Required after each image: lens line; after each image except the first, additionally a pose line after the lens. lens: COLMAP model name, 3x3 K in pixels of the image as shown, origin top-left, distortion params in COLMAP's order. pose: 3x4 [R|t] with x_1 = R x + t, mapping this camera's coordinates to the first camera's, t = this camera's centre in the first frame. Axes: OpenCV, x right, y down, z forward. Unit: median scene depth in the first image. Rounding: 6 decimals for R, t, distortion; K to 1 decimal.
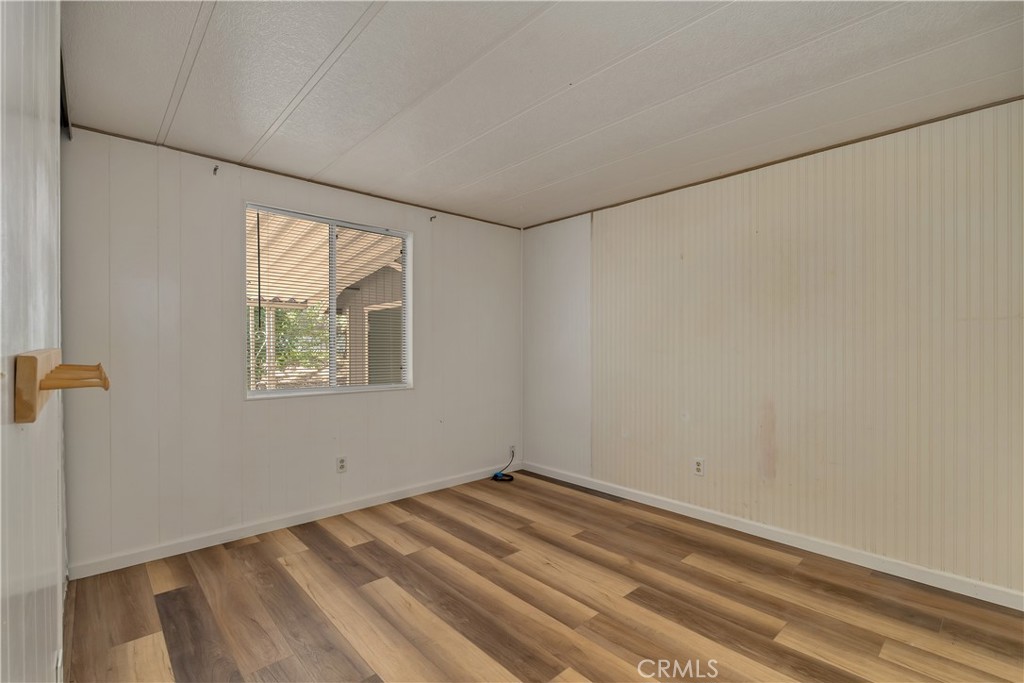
lens RADIAL K [[458.8, 0, 512.0], [0, 458.8, 341.5], [0, 0, 1]] dist [-0.000546, -0.000173]
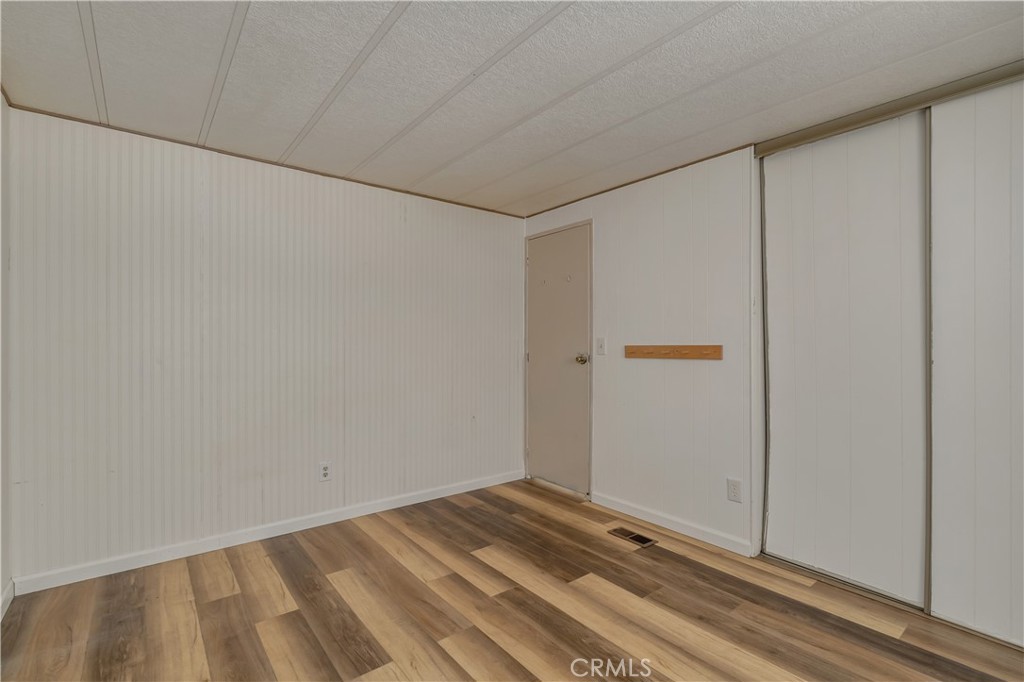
lens RADIAL K [[458.8, 0, 512.0], [0, 458.8, 341.0], [0, 0, 1]] dist [-0.000546, -0.000173]
pose [[-0.997688, -0.001325, 0.067945, -0.015916], [-0.002374, 0.999879, -0.015356, 0.020859], [-0.067917, -0.015482, -0.997571, 1.991397]]
